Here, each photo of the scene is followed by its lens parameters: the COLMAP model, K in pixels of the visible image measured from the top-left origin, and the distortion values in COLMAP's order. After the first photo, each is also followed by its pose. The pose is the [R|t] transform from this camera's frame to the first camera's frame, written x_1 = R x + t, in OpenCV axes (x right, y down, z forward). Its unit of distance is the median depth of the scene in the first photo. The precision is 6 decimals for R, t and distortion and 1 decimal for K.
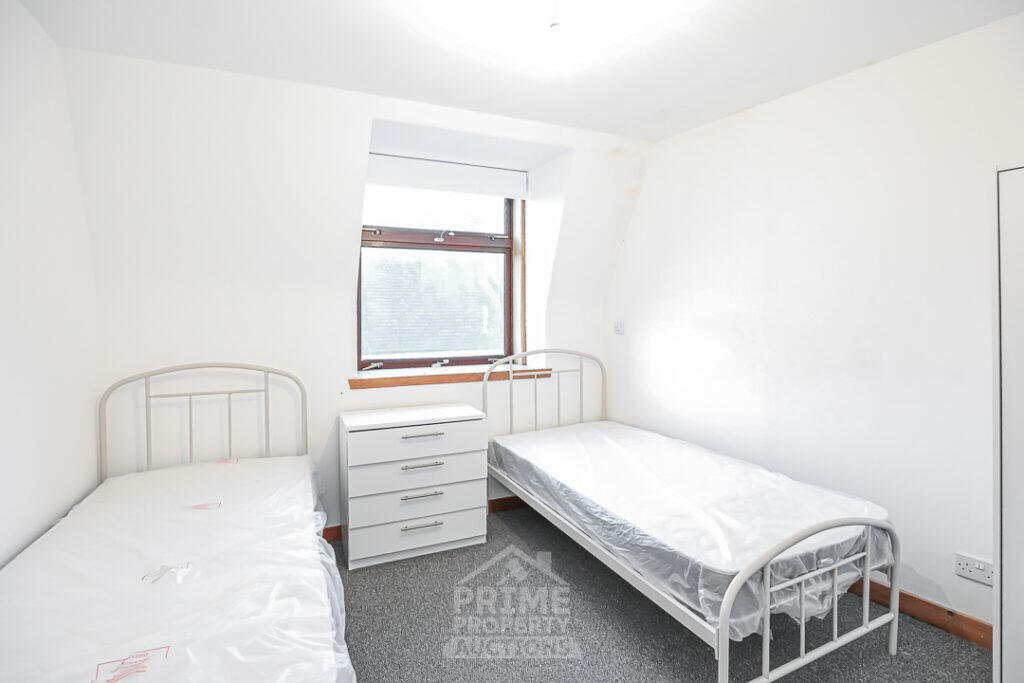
lens RADIAL K [[491.8, 0, 512.7], [0, 491.8, 319.1], [0, 0, 1]] dist [-0.002204, 0.000156]
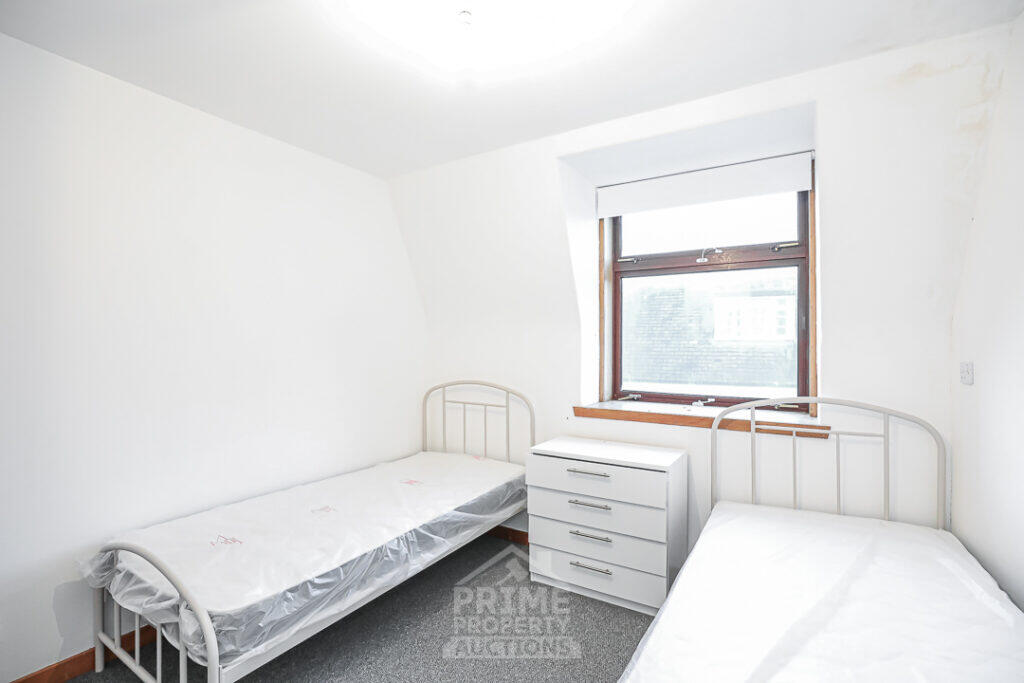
lens RADIAL K [[472.5, 0, 512.0], [0, 472.5, 341.5], [0, 0, 1]] dist [0.003047, 0.000710]
pose [[0.585602, 0.003905, -0.810589, 0.364137], [-0.015373, 0.999862, -0.006288, -0.007394], [0.810453, 0.016143, 0.585581, 0.260072]]
